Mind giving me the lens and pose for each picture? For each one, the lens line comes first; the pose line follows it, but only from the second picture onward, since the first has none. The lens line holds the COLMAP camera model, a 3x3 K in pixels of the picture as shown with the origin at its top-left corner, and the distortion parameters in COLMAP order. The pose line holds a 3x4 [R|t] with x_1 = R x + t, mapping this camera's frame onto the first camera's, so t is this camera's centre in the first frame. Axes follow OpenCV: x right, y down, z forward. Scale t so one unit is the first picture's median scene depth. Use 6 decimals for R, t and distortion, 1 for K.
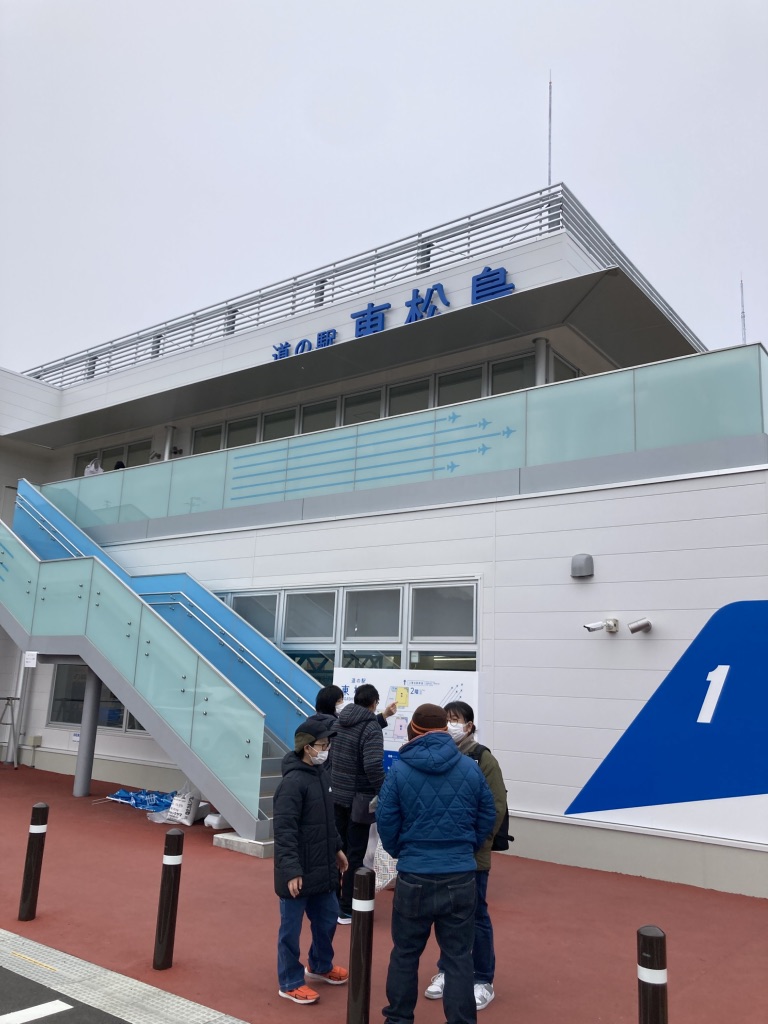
lens RADIAL K [[836.0, 0, 397.2], [0, 836.0, 507.4], [0, 0, 1]] dist [0.056905, -0.170407]
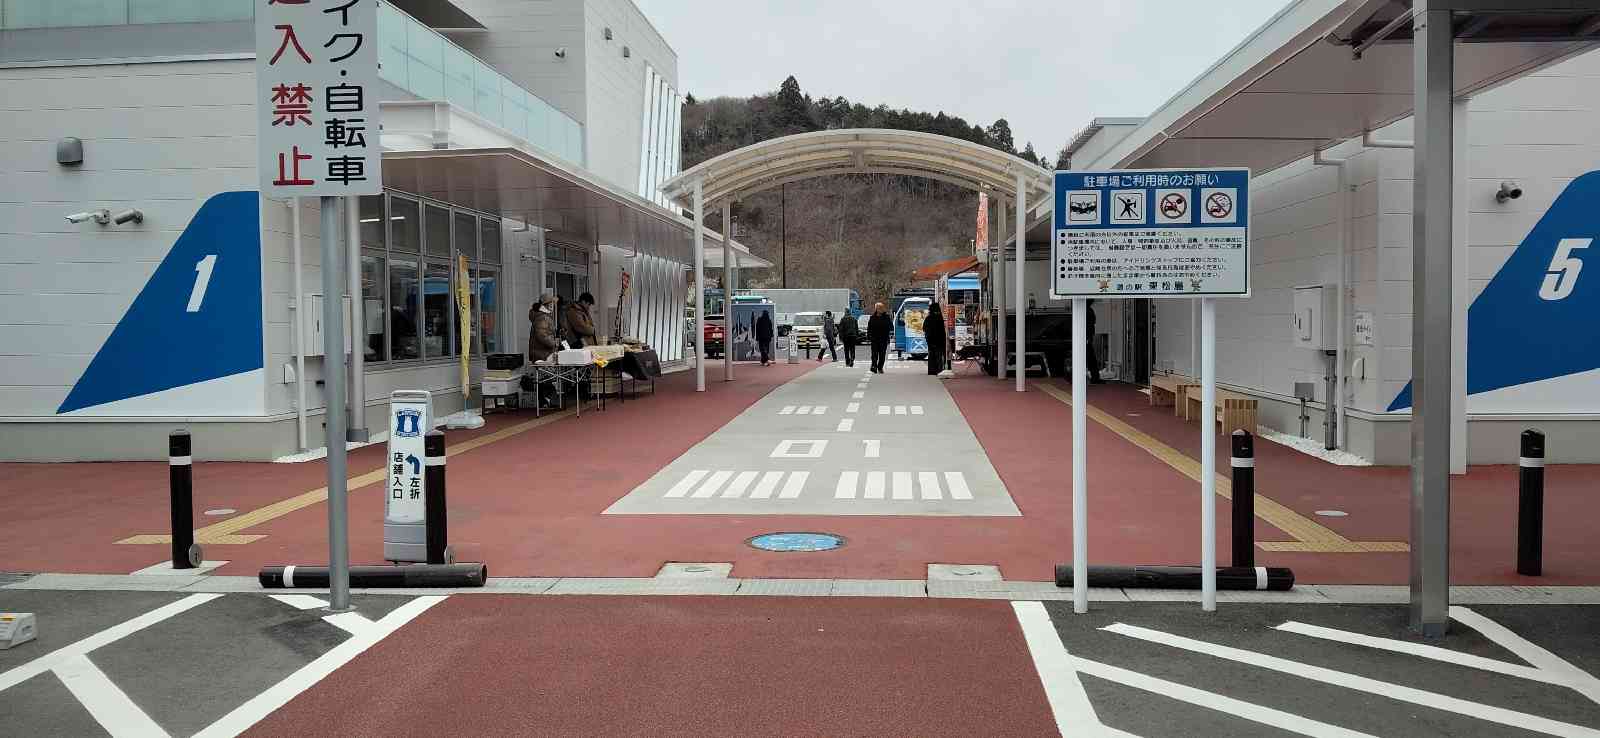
lens RADIAL K [[1265.0, 0, 800.0], [0, 1265.0, 369.0], [0, 0, 1]] dist [0.002929, -0.006863]
pose [[0.853771, -0.066938, 0.516327, 0.141406], [-0.070231, 0.967830, 0.241603, -0.071053], [-0.515890, -0.242536, 0.821605, -0.474344]]
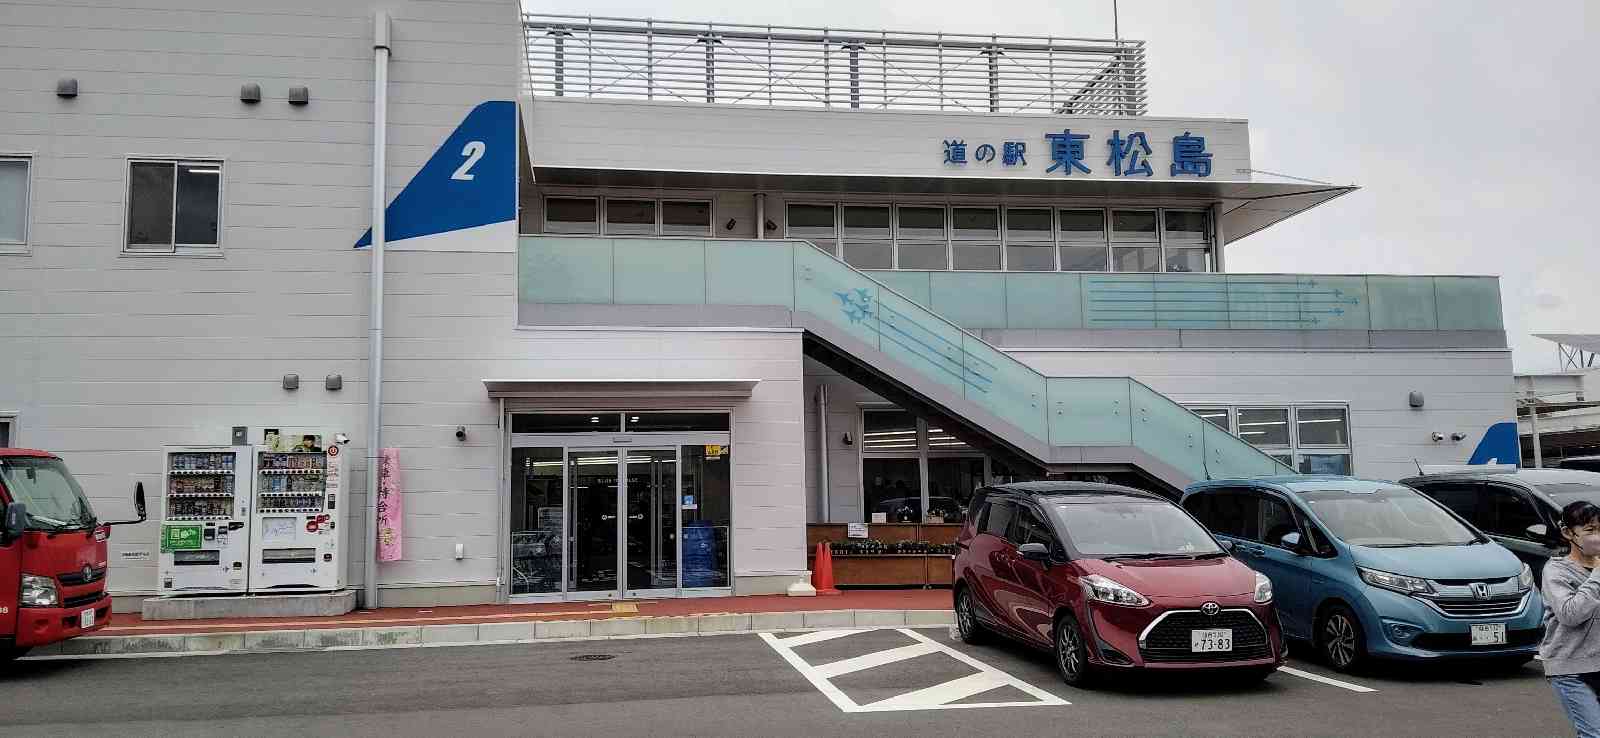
lens RADIAL K [[1265.0, 0, 800.0], [0, 1265.0, 369.0], [0, 0, 1]] dist [0.002929, -0.006863]
pose [[0.689131, 0.030743, 0.723984, -1.883805], [-0.101672, 0.993319, 0.054598, 0.001527], [-0.717468, -0.111234, 0.687653, 0.165668]]
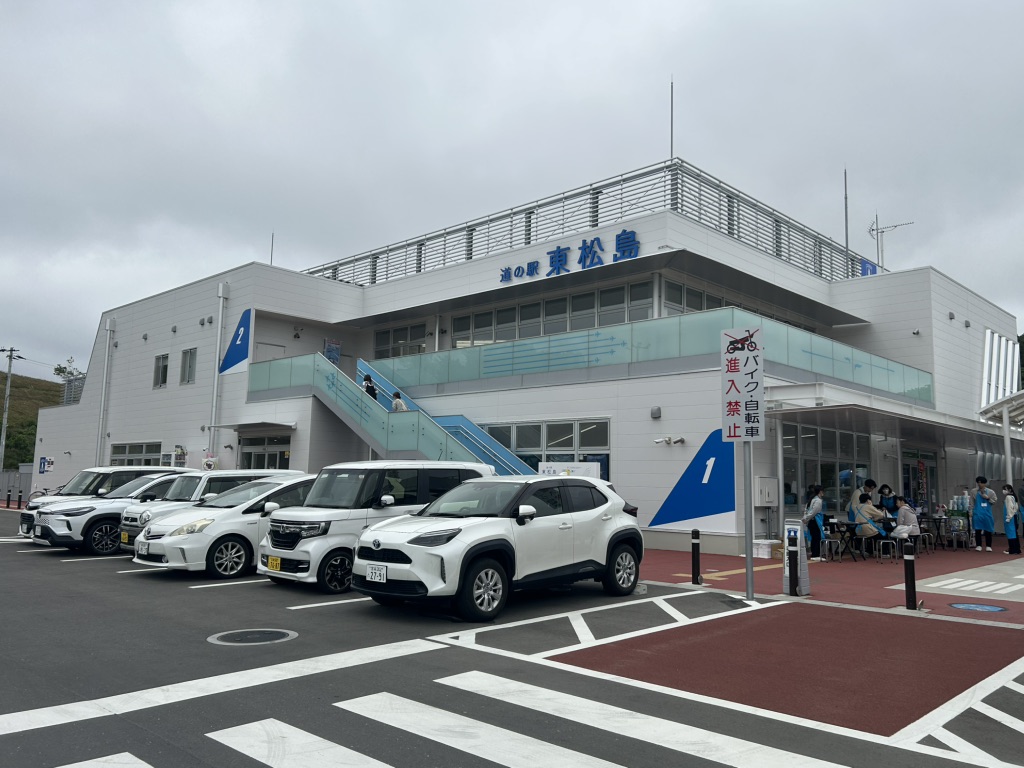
lens RADIAL K [[825.3, 0, 512.0], [0, 825.3, 384.0], [0, 0, 1]] dist [0.085055, -0.167596]
pose [[0.990444, -0.035421, -0.133292, 0.116113], [0.047064, 0.995248, 0.085244, -0.157394], [0.129639, -0.090703, 0.987404, -0.880759]]
